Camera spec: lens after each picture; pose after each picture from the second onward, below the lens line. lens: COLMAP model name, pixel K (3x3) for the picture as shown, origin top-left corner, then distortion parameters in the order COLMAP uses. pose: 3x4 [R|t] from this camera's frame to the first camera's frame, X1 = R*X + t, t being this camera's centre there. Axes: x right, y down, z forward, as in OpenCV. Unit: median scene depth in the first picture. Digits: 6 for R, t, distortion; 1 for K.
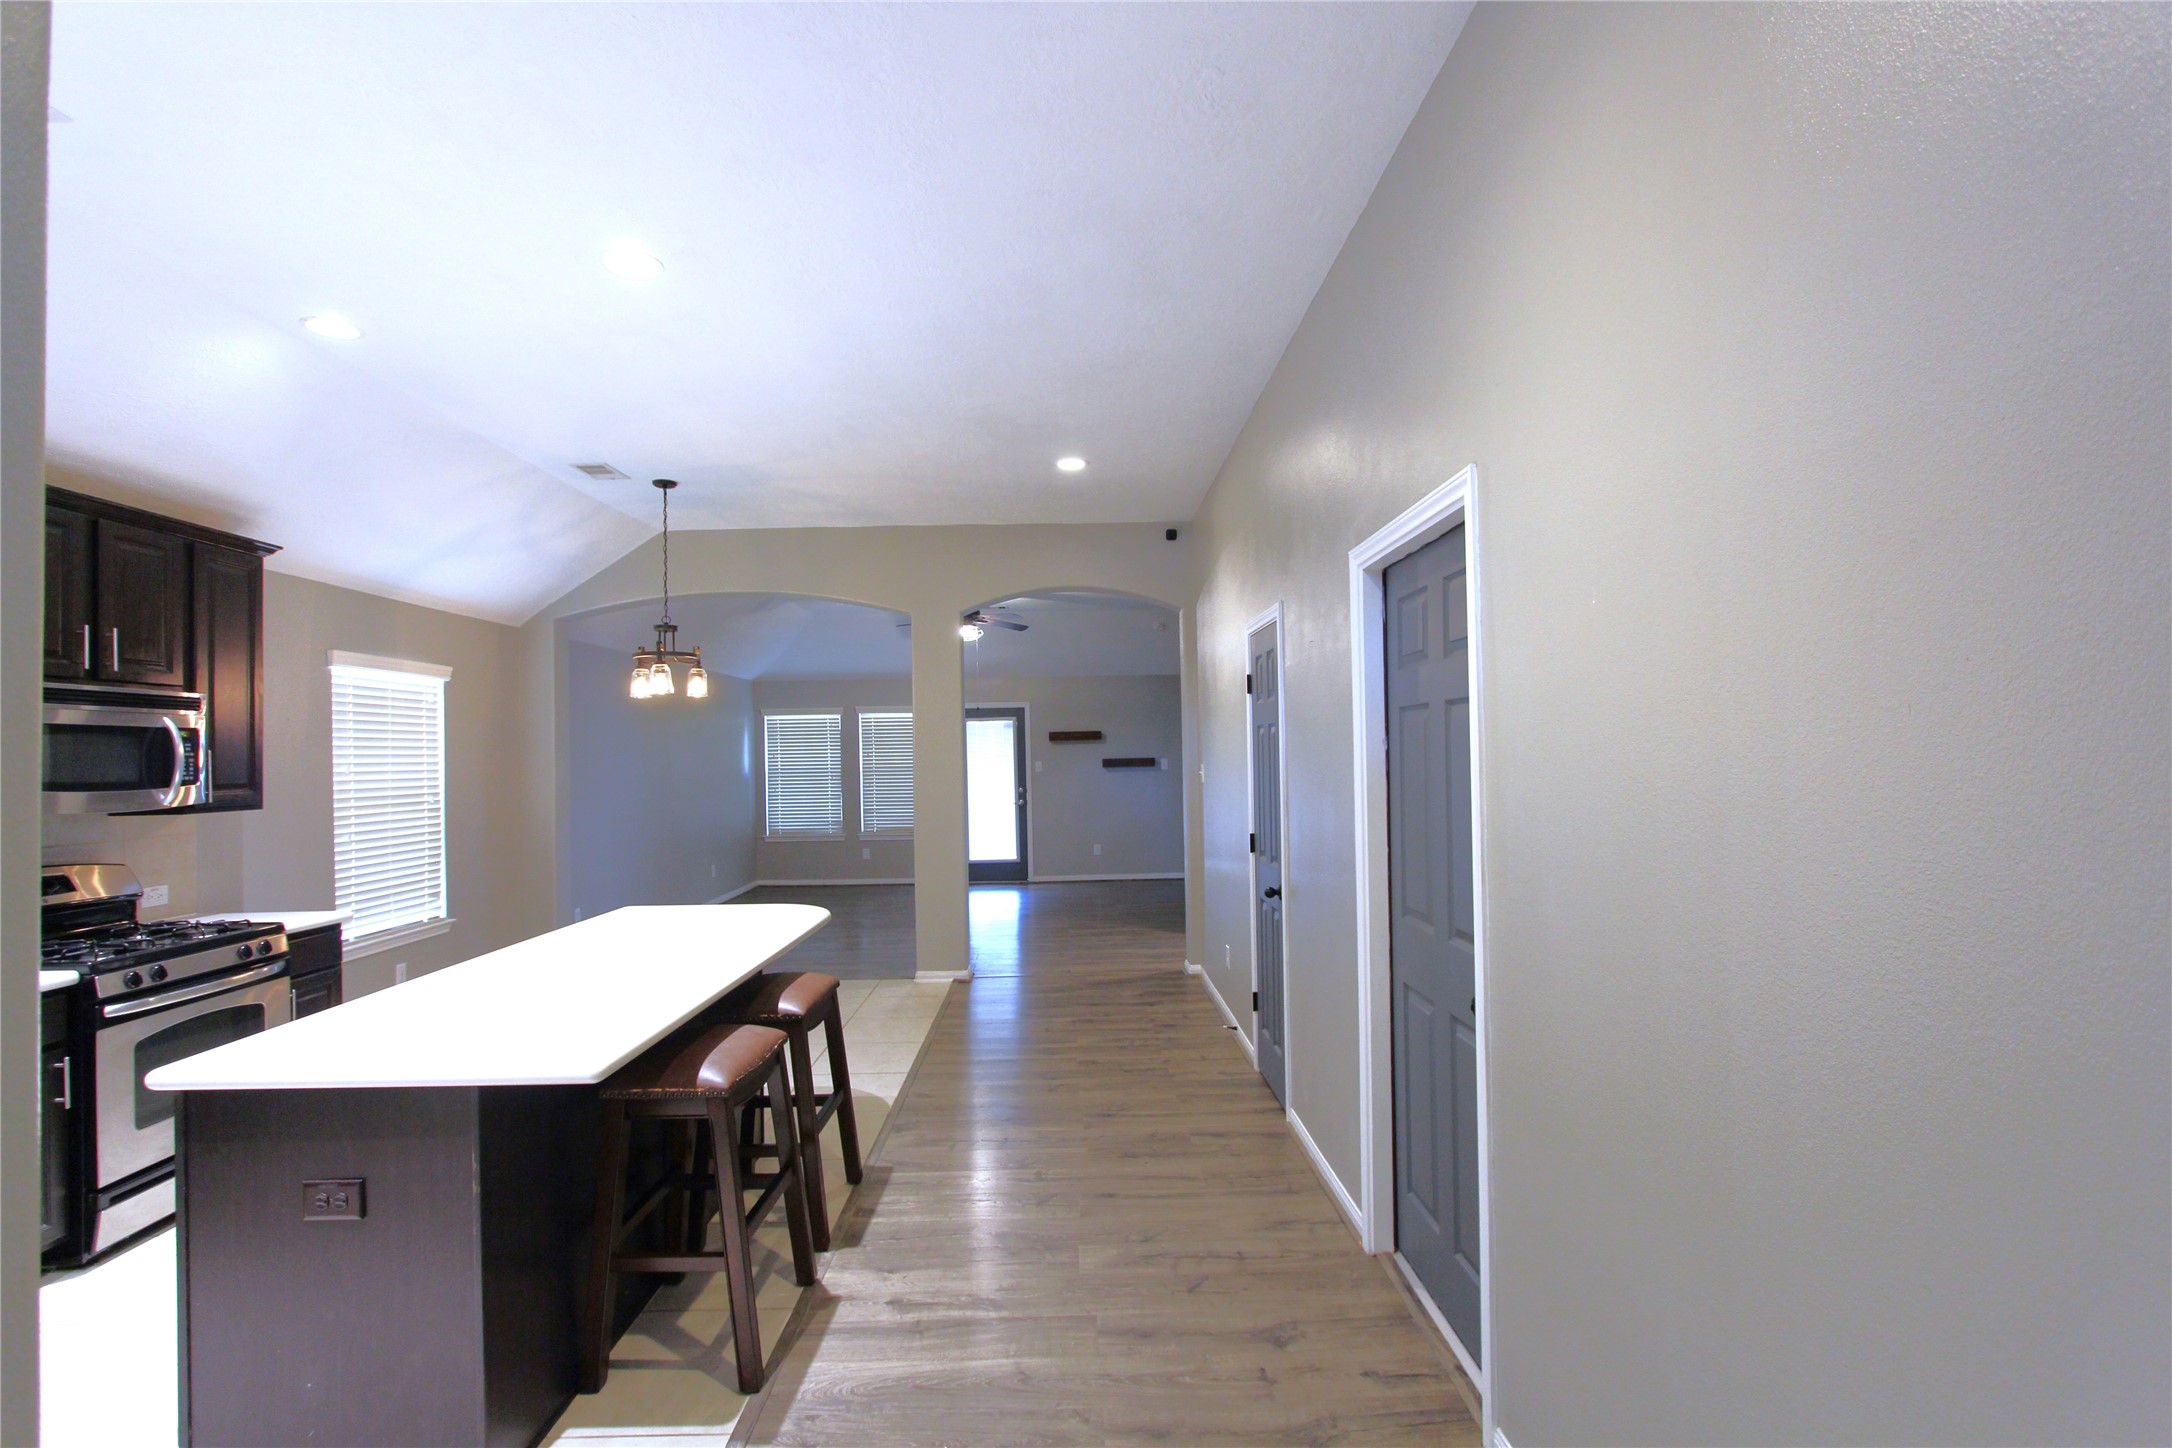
lens RADIAL K [[999.4, 0, 1091.3], [0, 999.4, 735.6], [0, 0, 1]] dist [-0.019103, 0.001121]
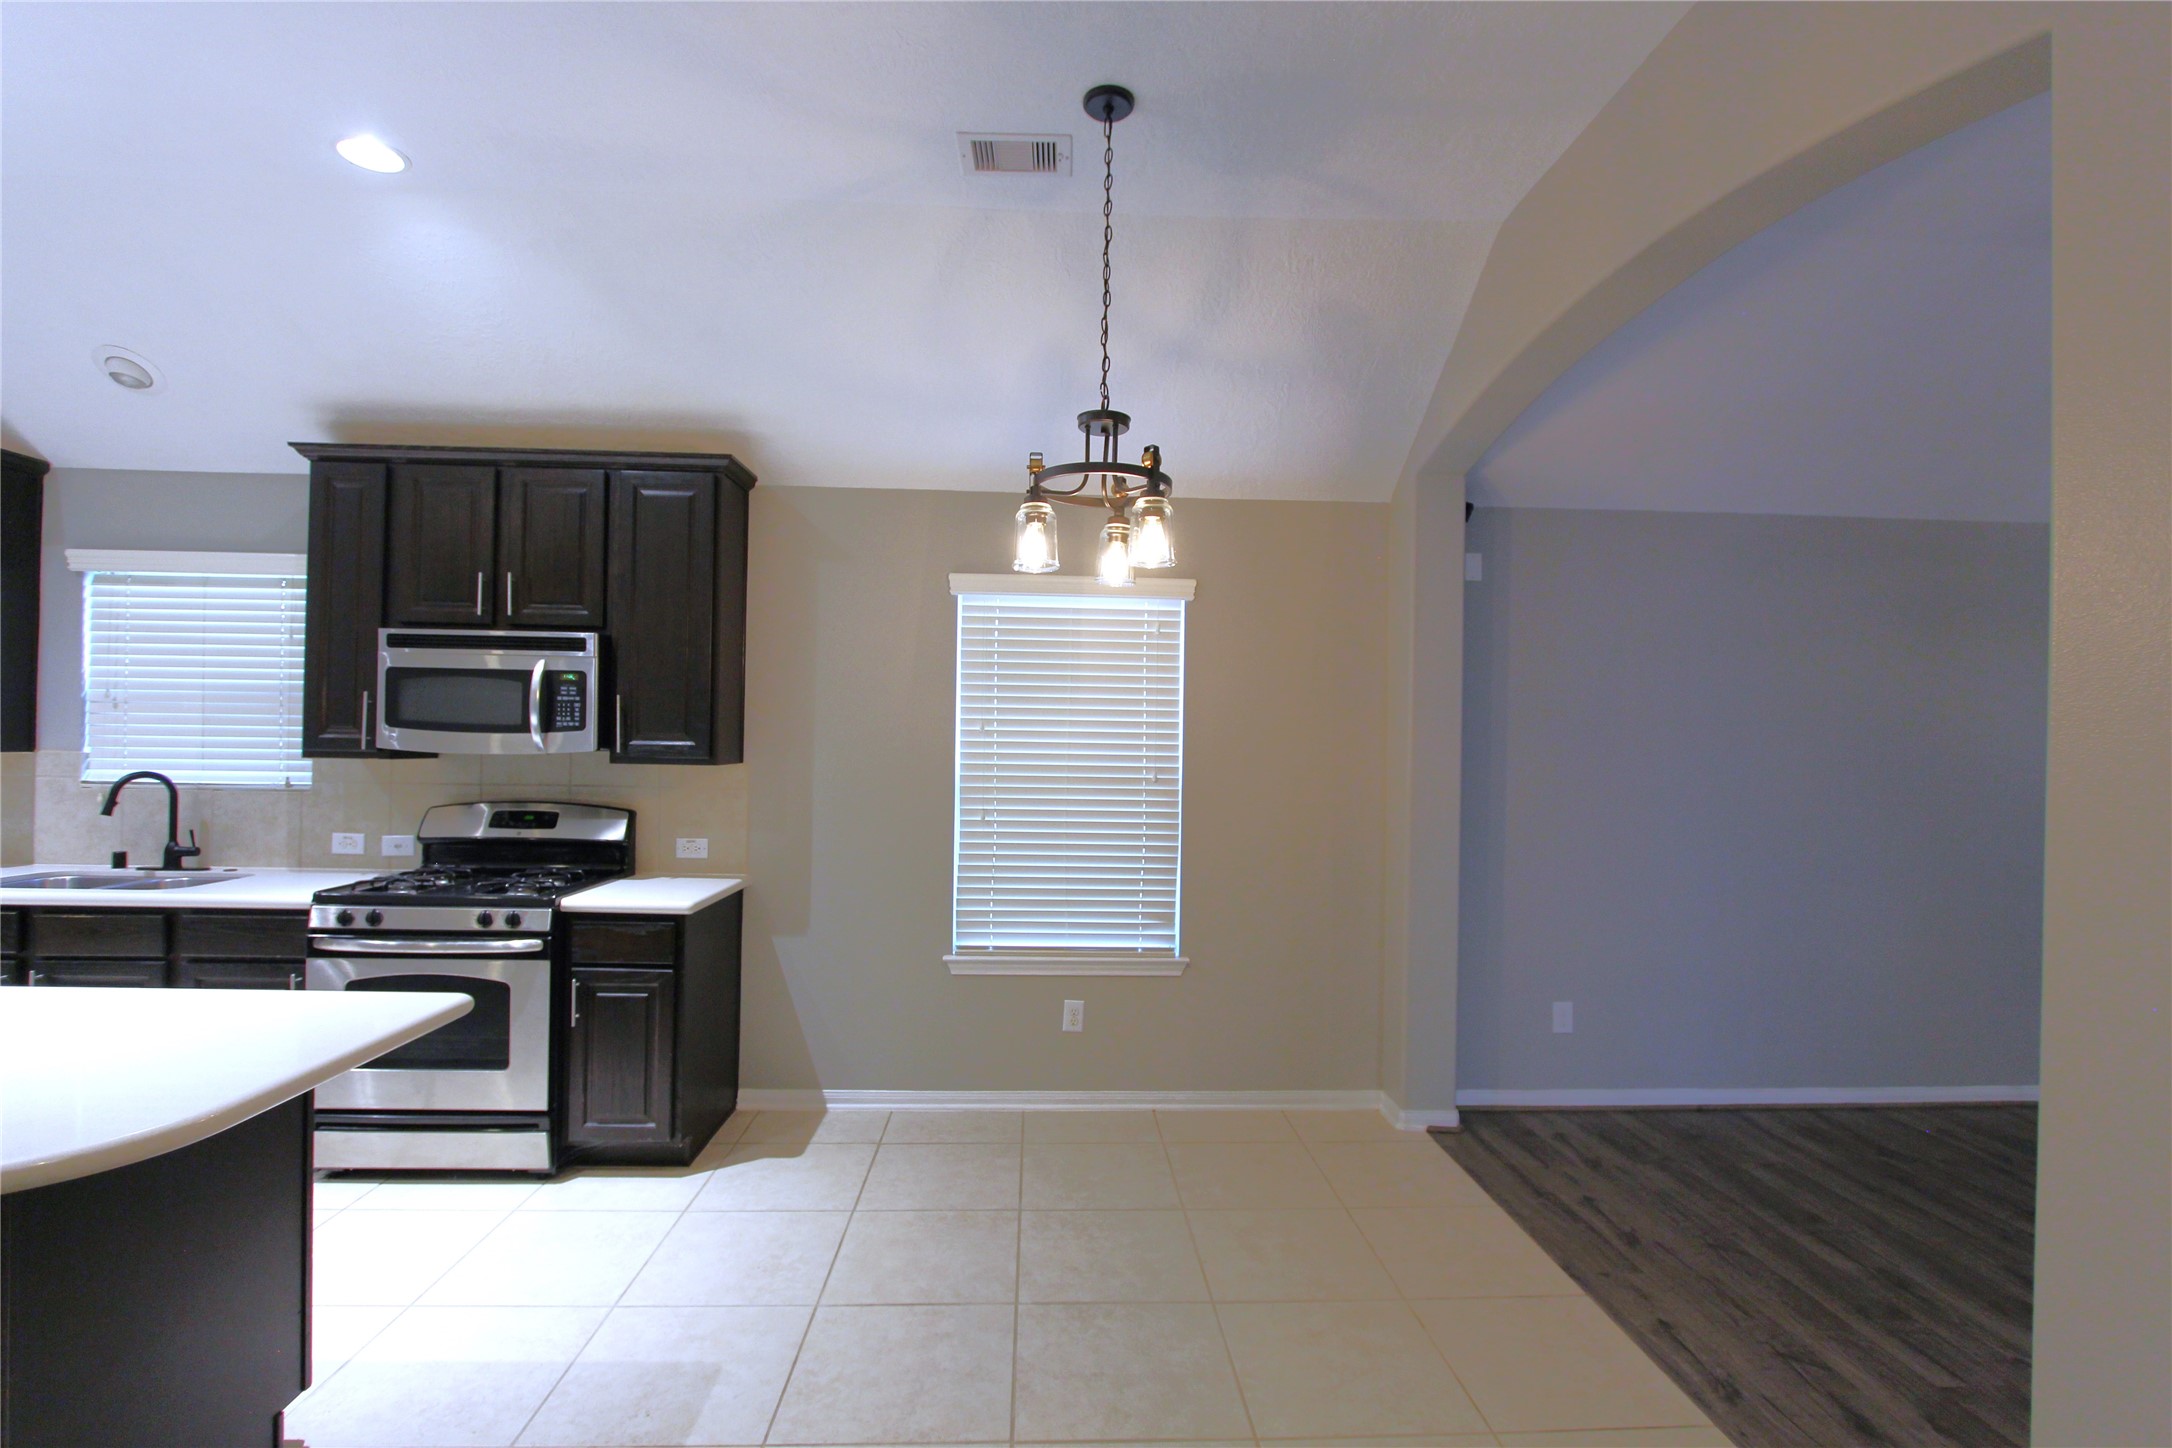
lens RADIAL K [[999.4, 0, 1091.3], [0, 999.4, 735.6], [0, 0, 1]] dist [-0.019103, 0.001121]
pose [[0.017188, 0.015218, -0.999736, 0.036630], [-0.001033, 0.999884, 0.015202, 0.039203], [0.999852, 0.000771, 0.017202, 1.463168]]
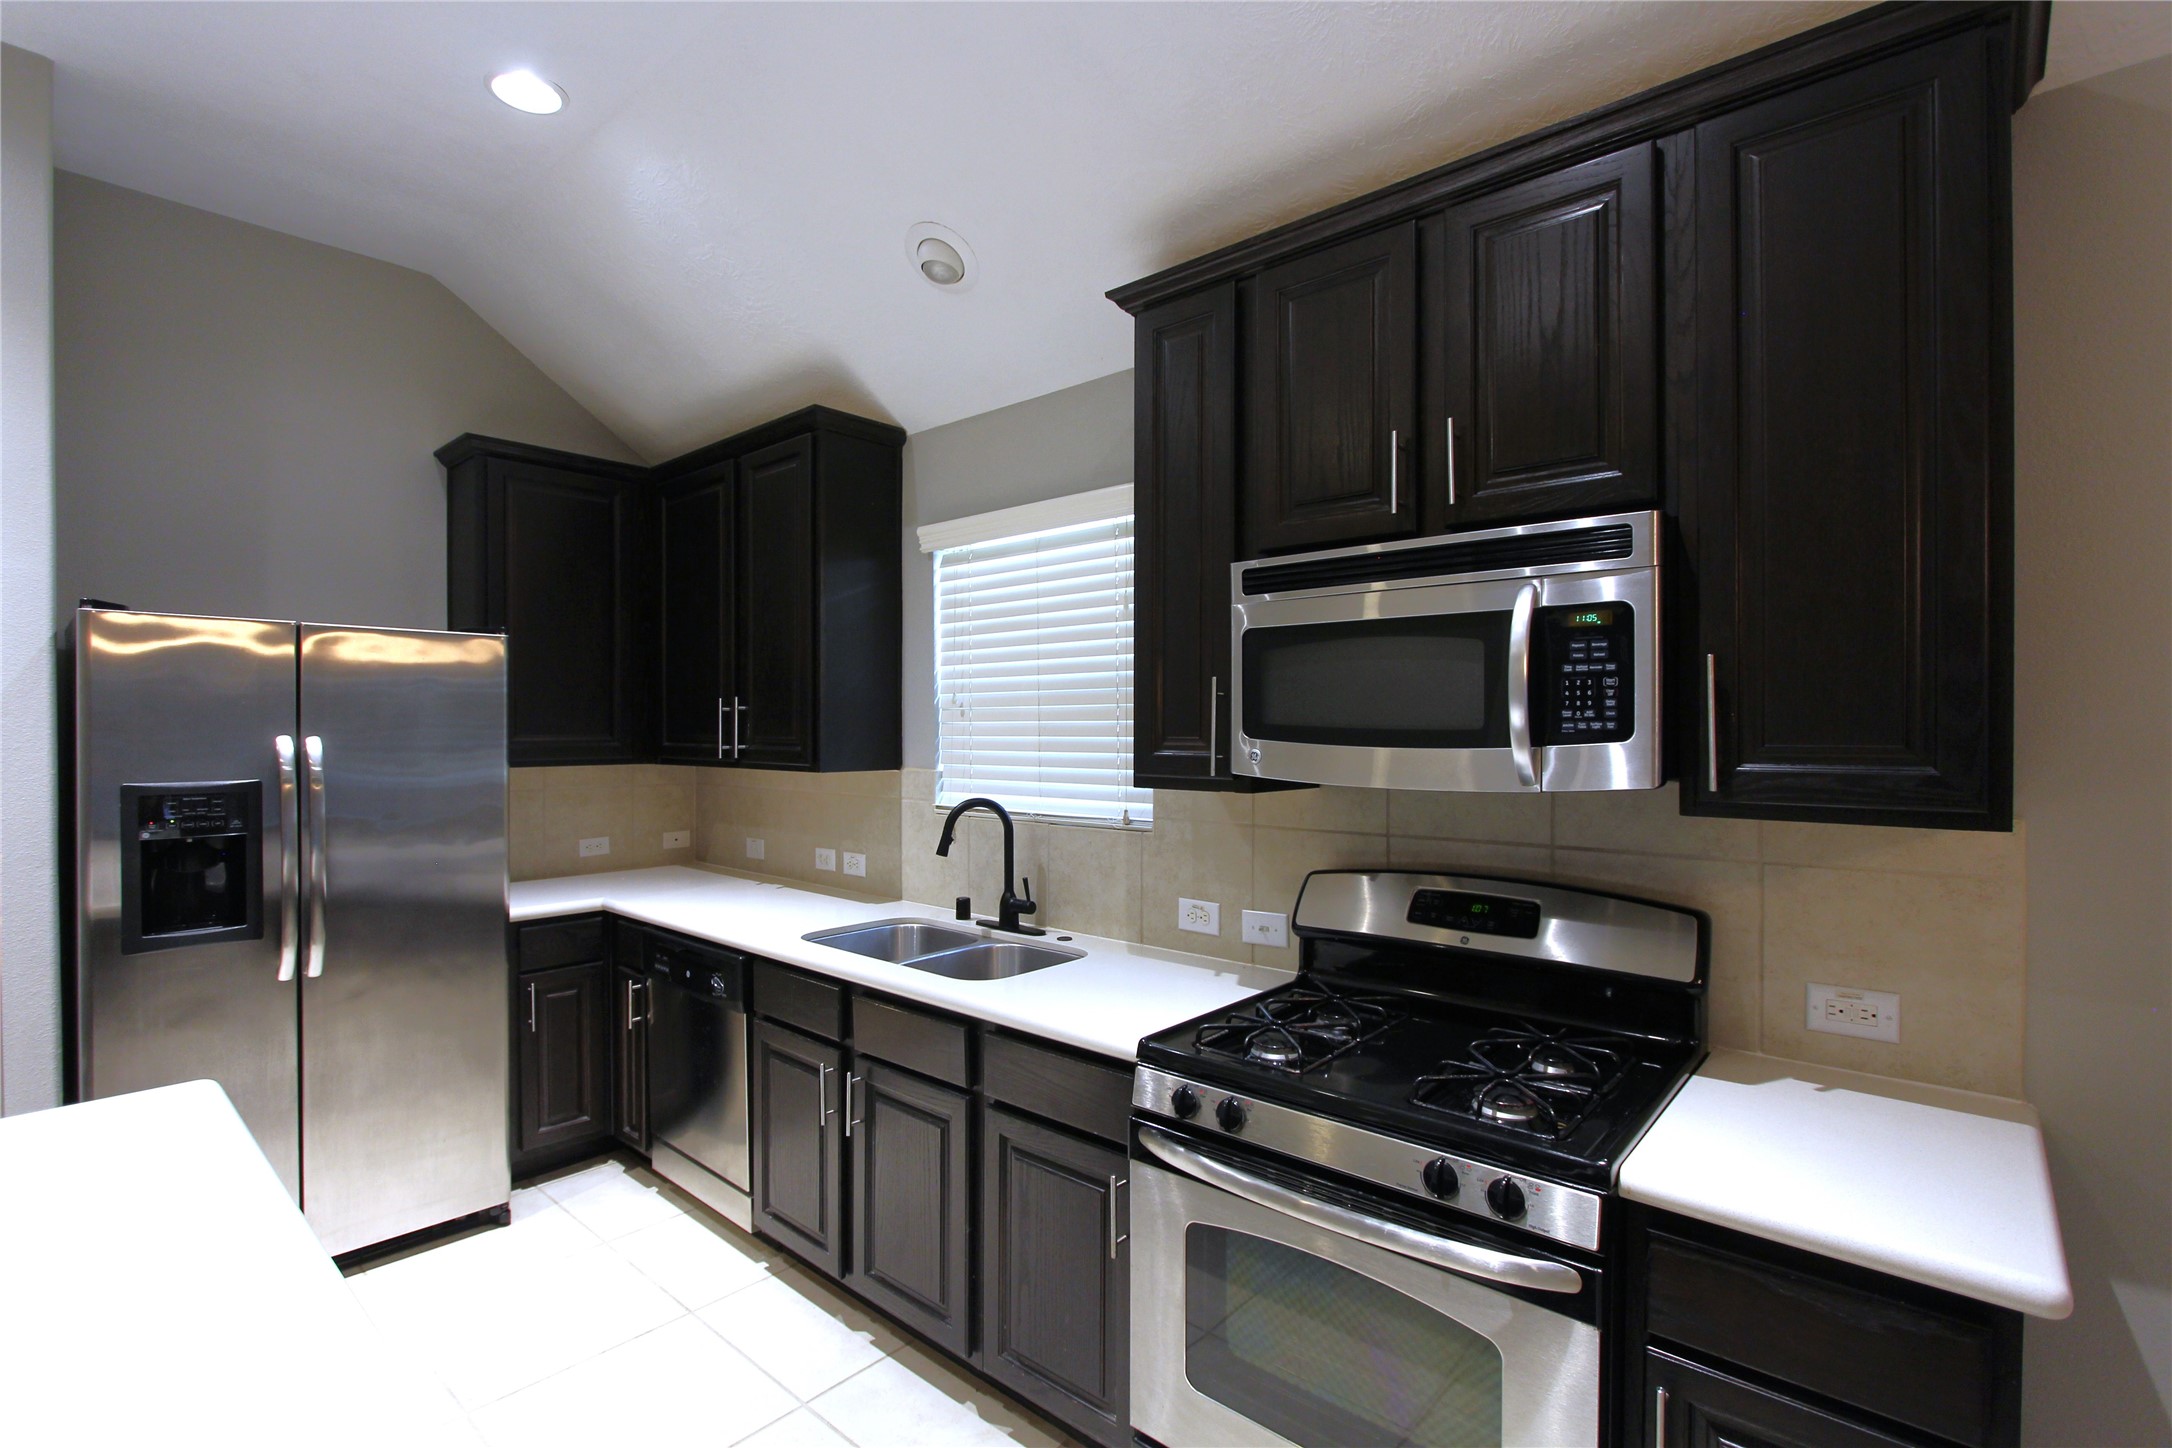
lens RADIAL K [[999.4, 0, 1091.3], [0, 999.4, 735.6], [0, 0, 1]] dist [-0.019103, 0.001121]
pose [[-0.683970, 0.025189, -0.729075, -0.464861], [0.026096, 0.999609, 0.010054, 0.037556], [0.729043, -0.012149, -0.684360, 1.118437]]
